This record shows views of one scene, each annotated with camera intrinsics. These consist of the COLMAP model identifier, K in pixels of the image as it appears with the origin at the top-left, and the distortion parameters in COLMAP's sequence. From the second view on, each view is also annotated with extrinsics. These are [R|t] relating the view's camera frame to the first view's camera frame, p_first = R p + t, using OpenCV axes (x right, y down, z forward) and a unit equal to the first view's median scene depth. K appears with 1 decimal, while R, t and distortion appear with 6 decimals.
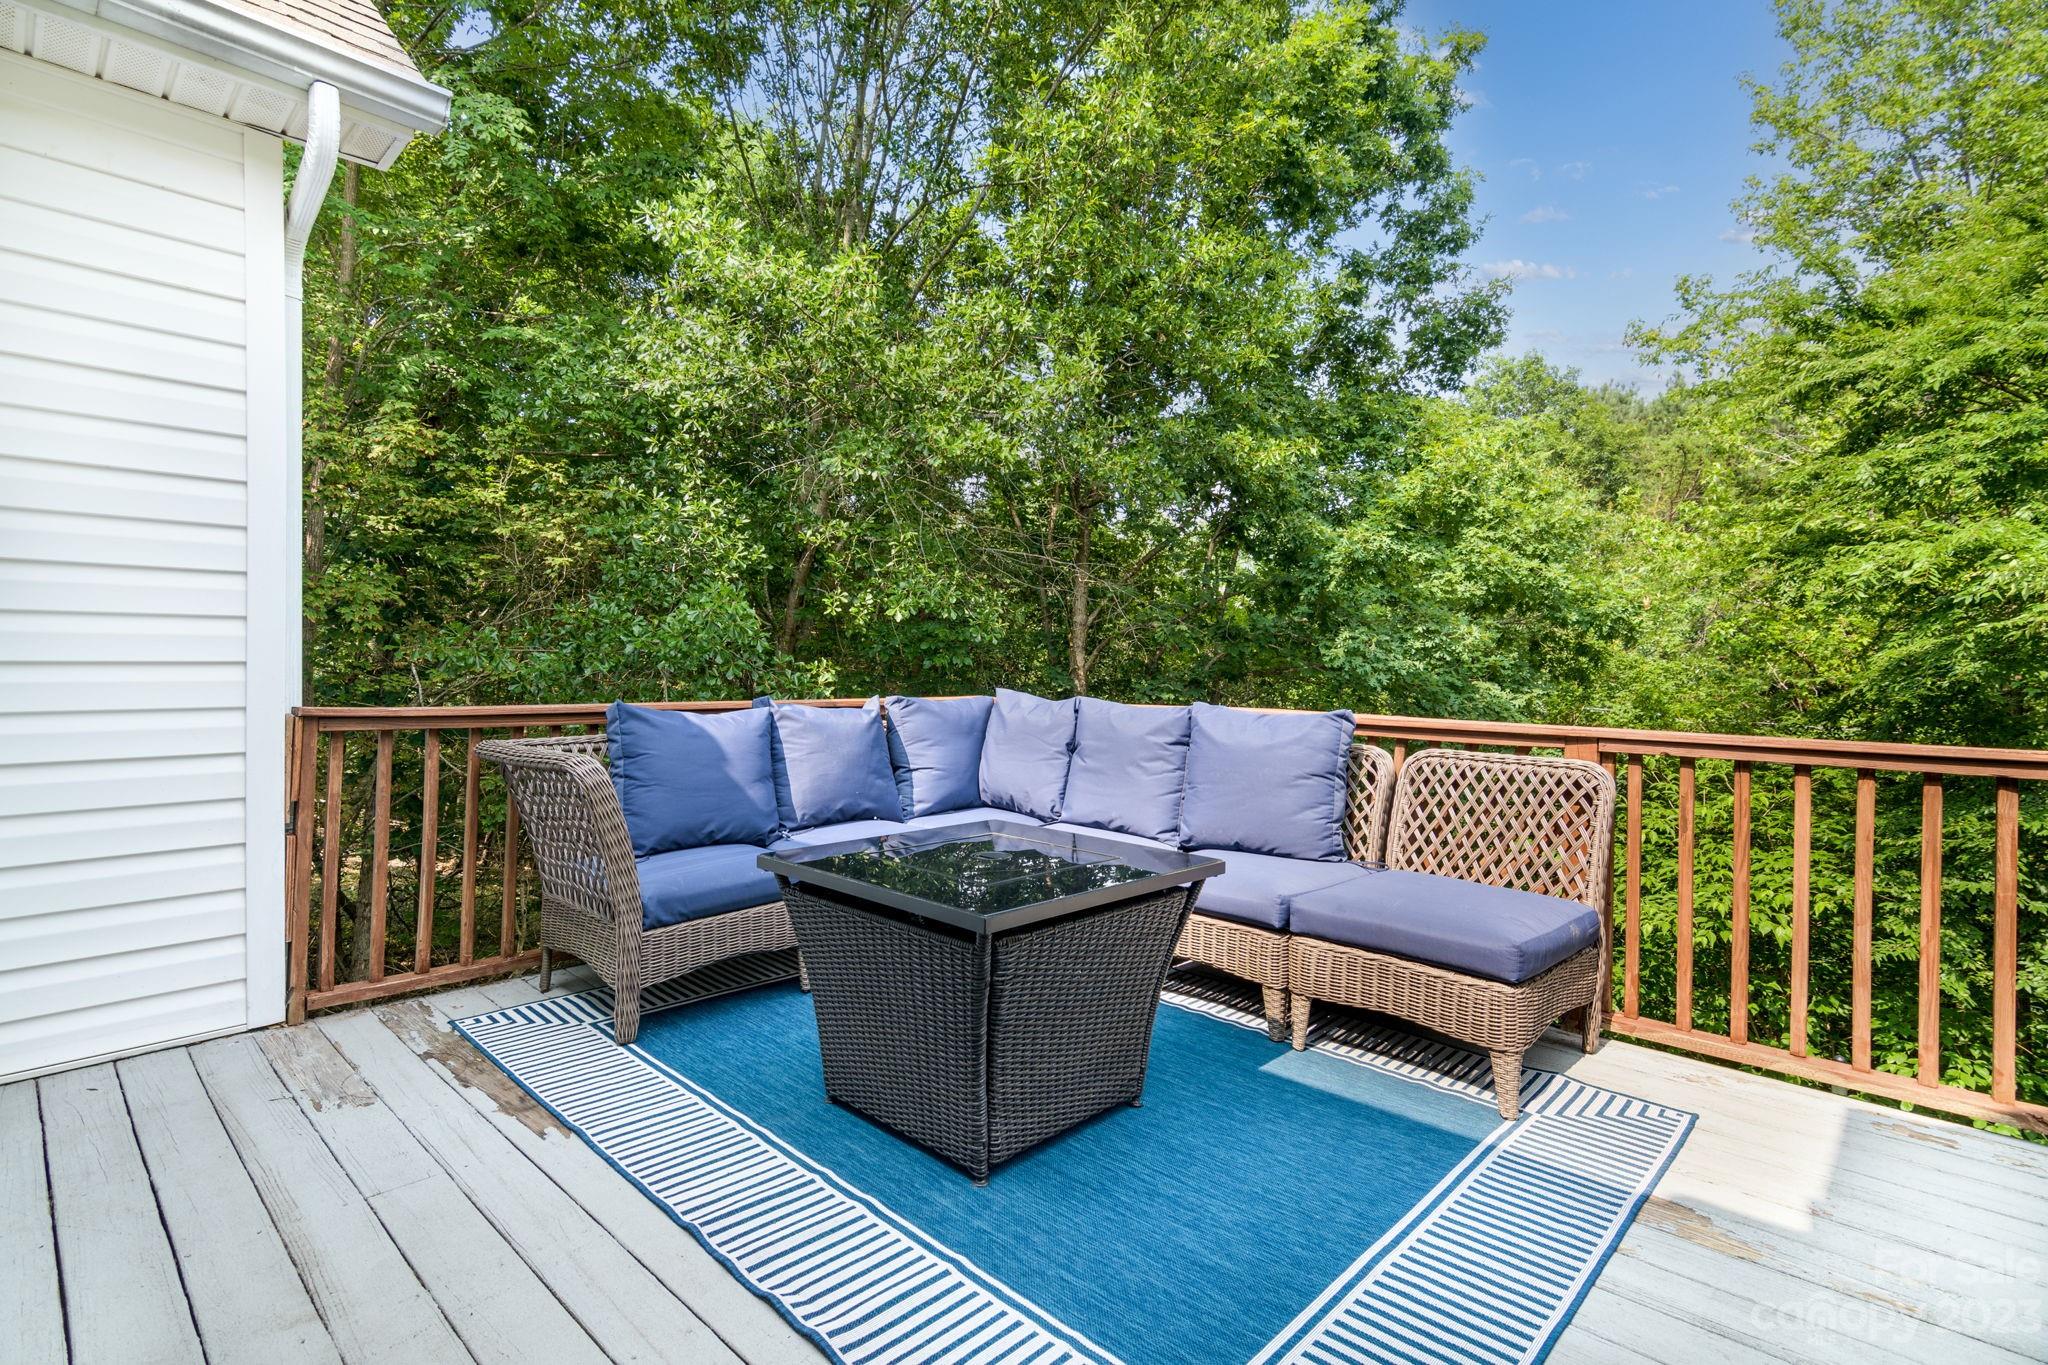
lens RADIAL K [[983.0, 0, 1014.5], [0, 983.0, 673.0], [0, 0, 1]] dist [-0.000953, 0.001452]
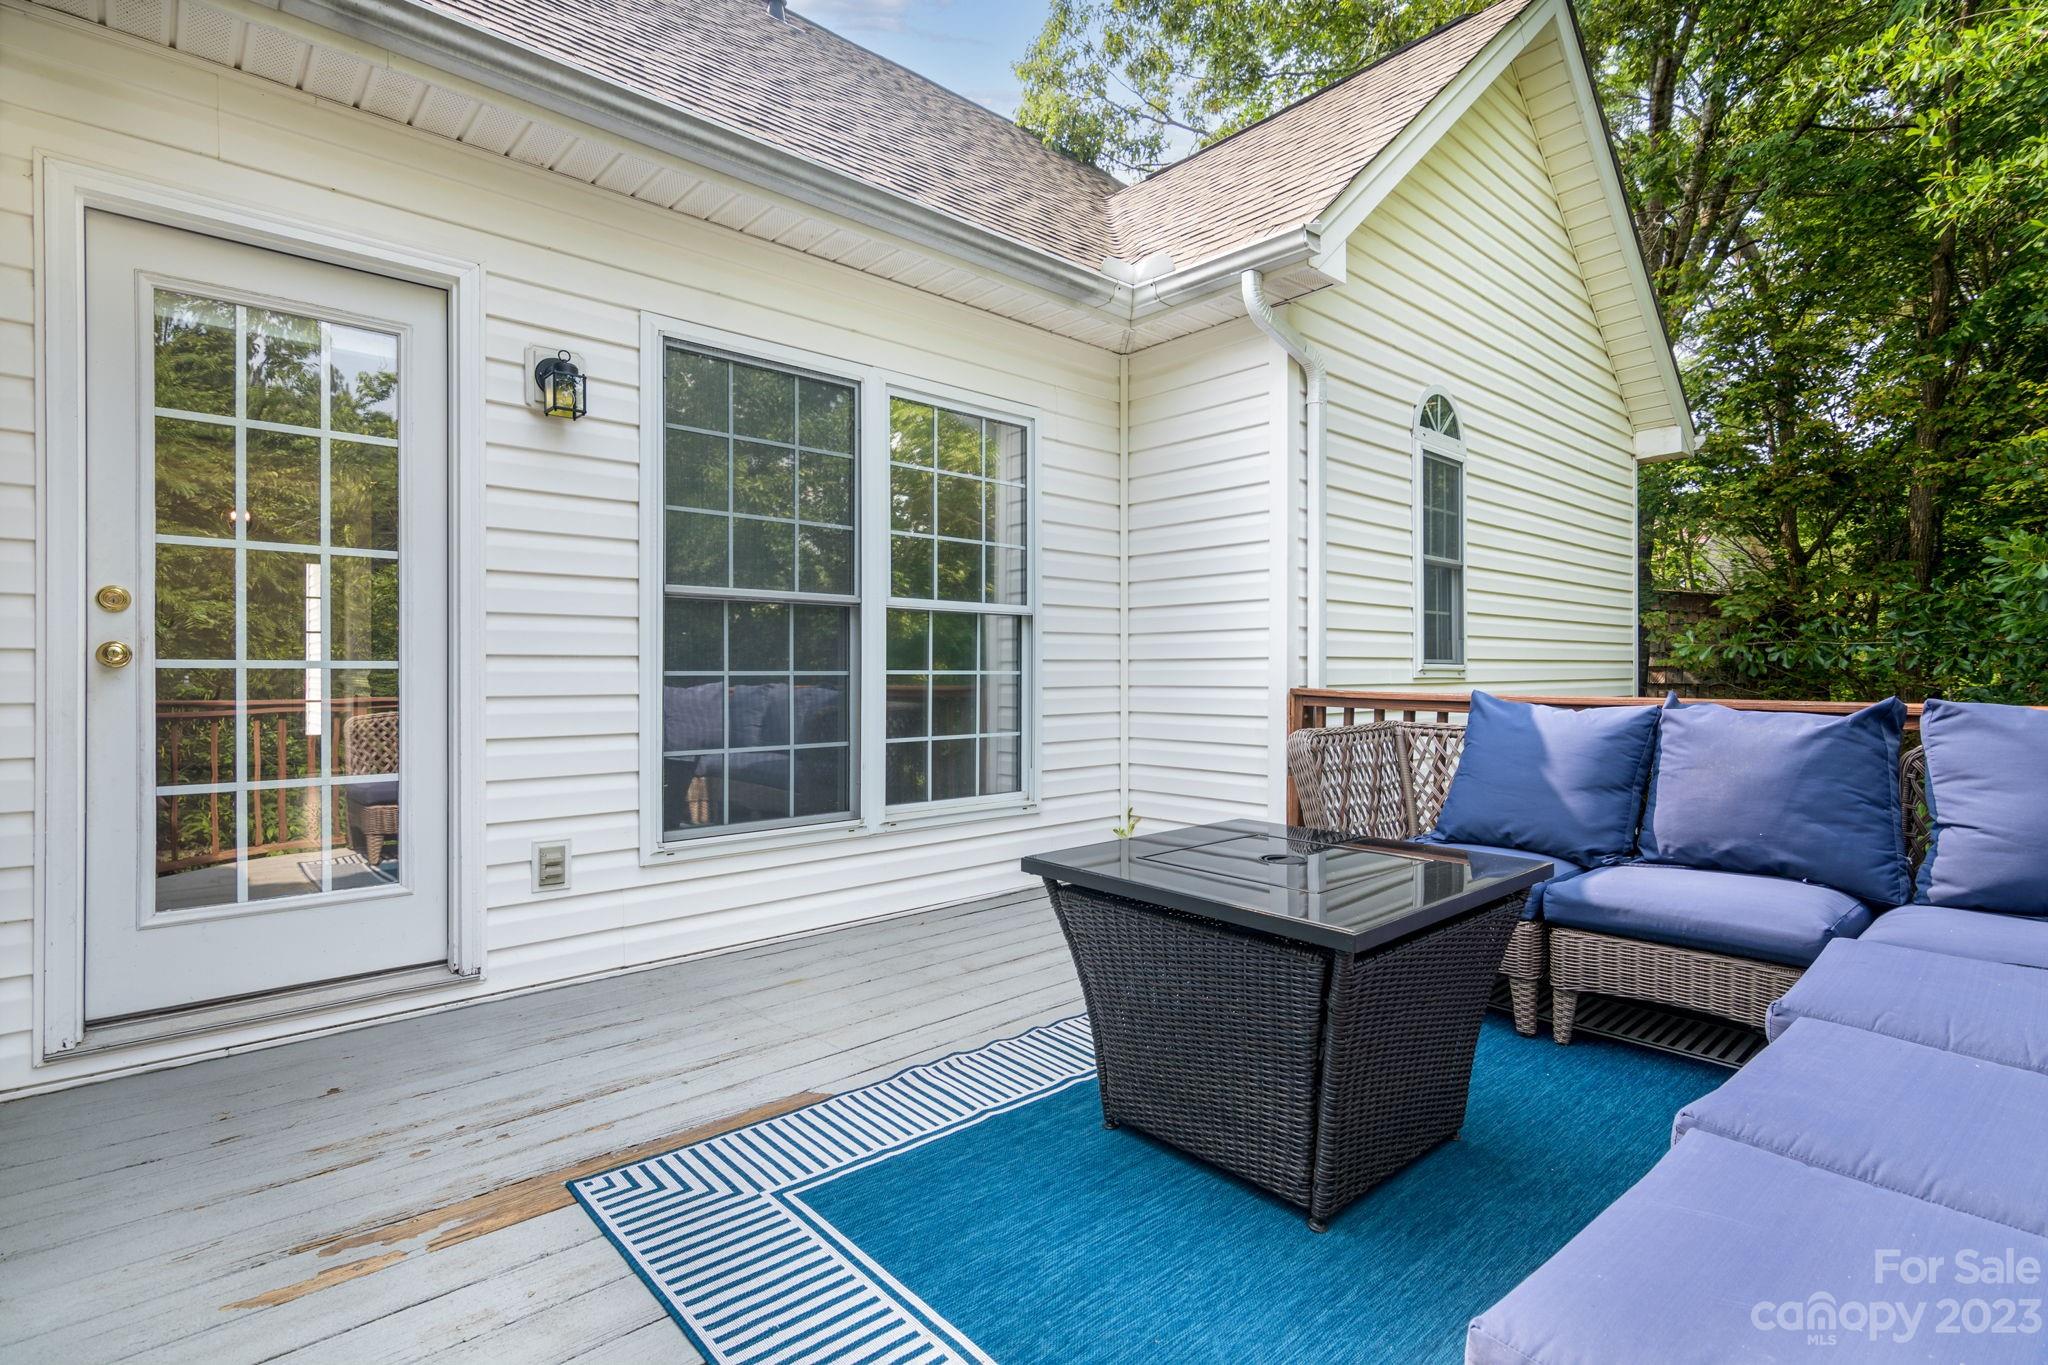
lens RADIAL K [[983.0, 0, 1014.5], [0, 983.0, 673.0], [0, 0, 1]] dist [-0.000953, 0.001452]
pose [[-0.078802, -0.014630, -0.996783, 0.913428], [-0.021575, 0.999683, -0.012967, 0.049345], [0.996657, 0.020484, -0.079093, 0.870900]]
